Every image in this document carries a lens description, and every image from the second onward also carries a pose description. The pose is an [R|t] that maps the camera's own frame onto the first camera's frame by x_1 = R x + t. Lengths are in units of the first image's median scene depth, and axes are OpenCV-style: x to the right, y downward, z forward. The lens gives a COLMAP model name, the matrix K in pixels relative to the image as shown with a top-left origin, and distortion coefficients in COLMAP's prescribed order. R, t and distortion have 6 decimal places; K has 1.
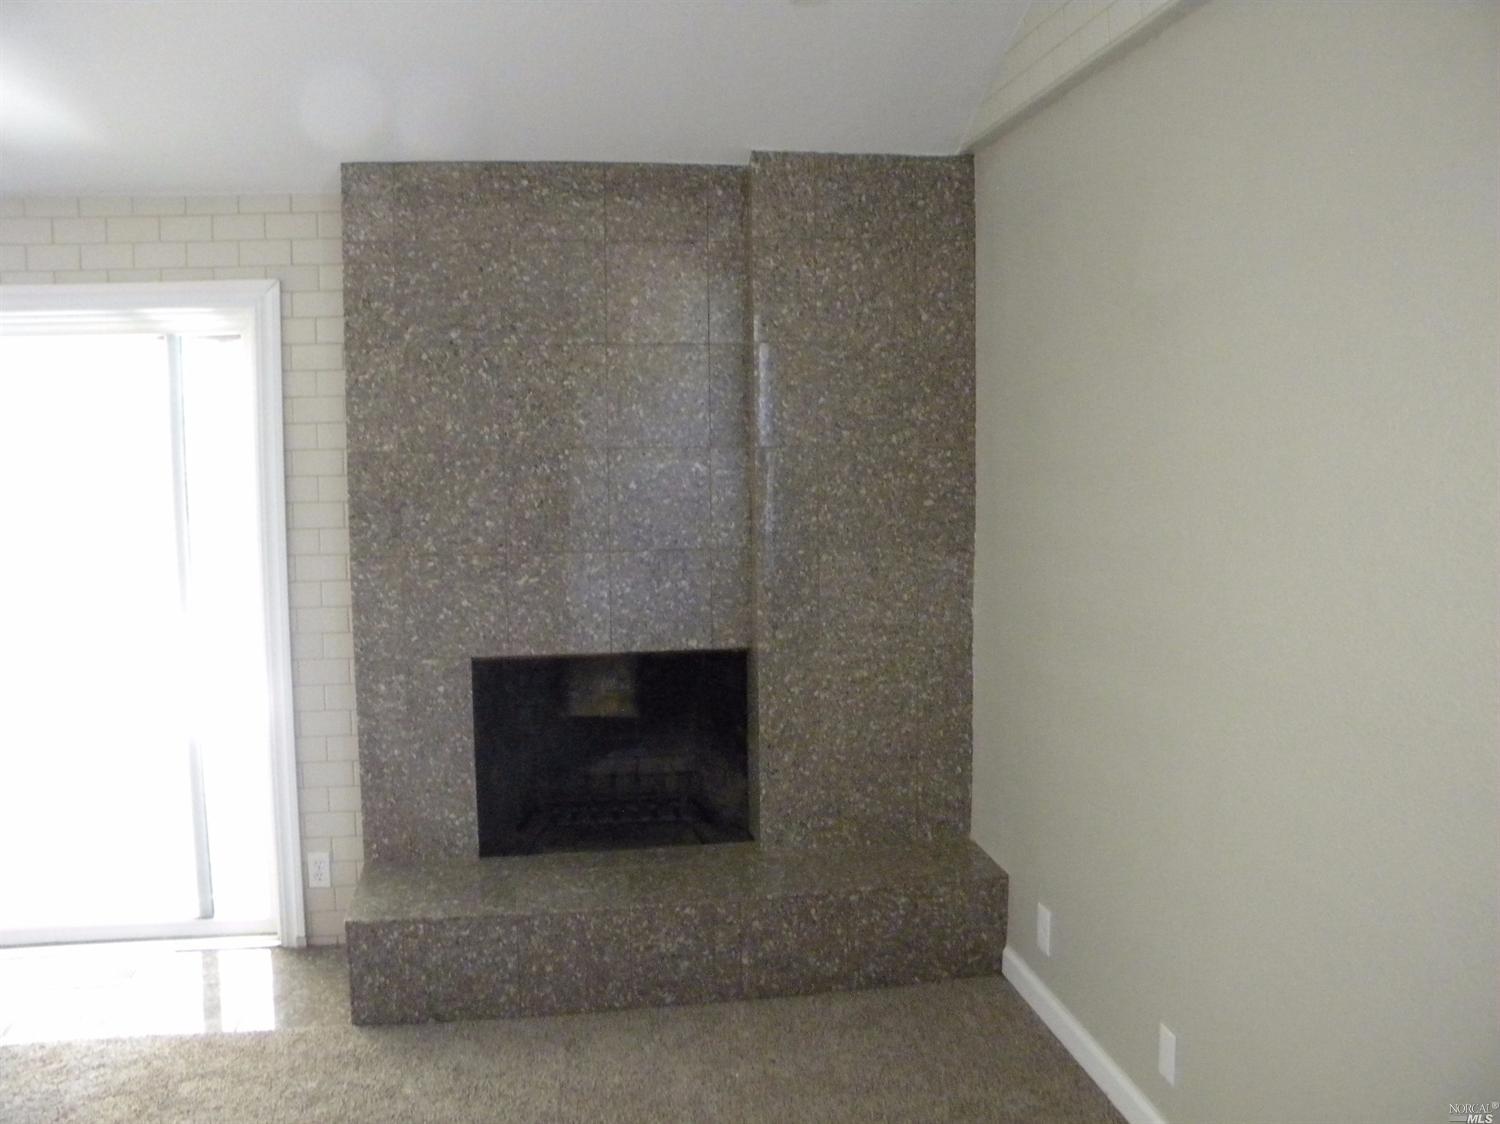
lens RADIAL K [[1285.9, 0, 750.8], [0, 1285.9, 554.0], [0, 0, 1]] dist [-0.169973, 0.165648]
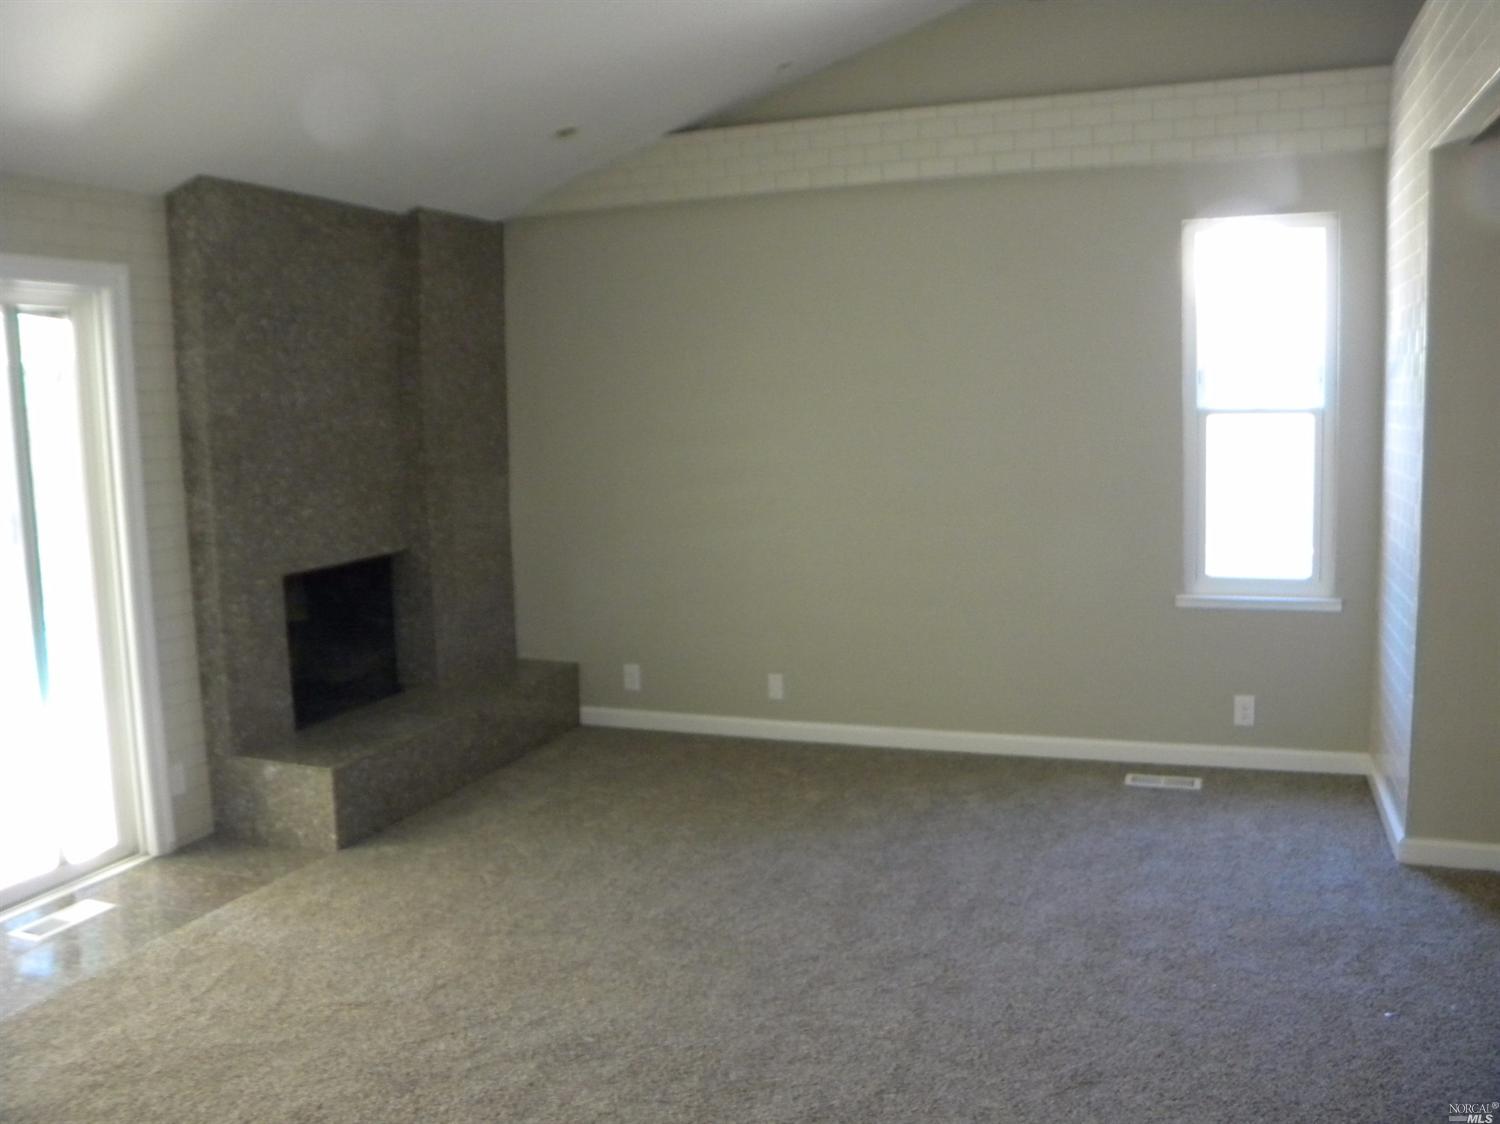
lens RADIAL K [[1326.2, 0, 744.9], [0, 1326.2, 548.7], [0, 0, 1]] dist [-0.095907, 0.073103]
pose [[0.478054, -0.098861, 0.872749, -1.162063], [0.104817, 0.992966, 0.055064, 0.031618], [-0.872054, 0.065156, 0.485054, -0.047492]]
